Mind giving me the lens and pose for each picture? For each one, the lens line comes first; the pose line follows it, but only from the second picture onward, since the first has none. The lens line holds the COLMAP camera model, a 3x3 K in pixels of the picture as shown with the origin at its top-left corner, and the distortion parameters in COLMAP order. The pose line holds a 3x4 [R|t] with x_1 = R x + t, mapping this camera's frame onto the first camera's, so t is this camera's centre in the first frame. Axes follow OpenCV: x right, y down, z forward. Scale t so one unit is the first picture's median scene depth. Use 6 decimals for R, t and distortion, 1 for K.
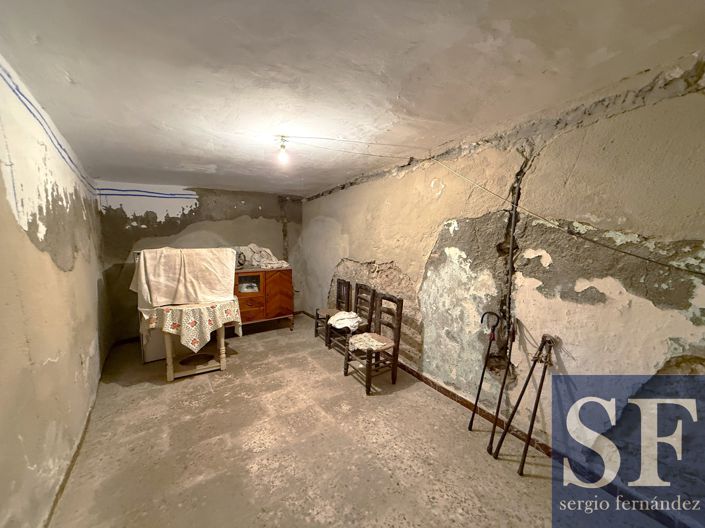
lens RADIAL K [[279.8, 0, 352.5], [0, 279.8, 264.0], [0, 0, 1]] dist [-0.002801, -0.000252]
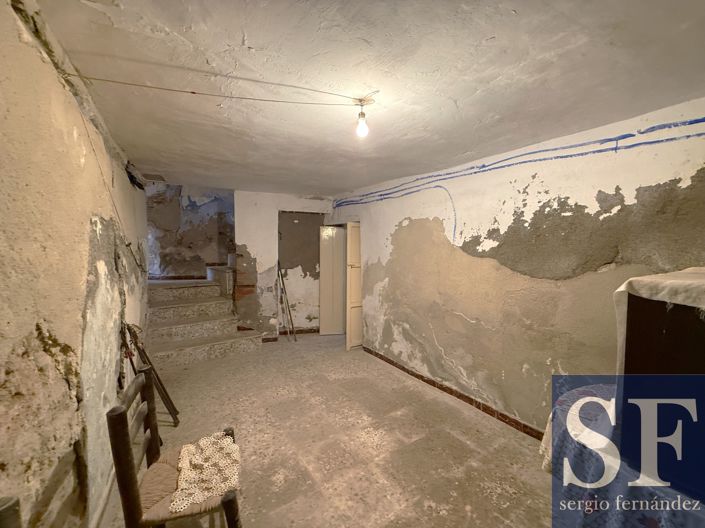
lens RADIAL K [[279.8, 0, 352.5], [0, 279.8, 264.0], [0, 0, 1]] dist [-0.002801, -0.000252]
pose [[-0.999756, -0.003457, 0.021827, -0.252303], [-0.000598, 0.991555, 0.129689, -0.149687], [-0.022091, 0.129645, -0.991314, 1.800403]]
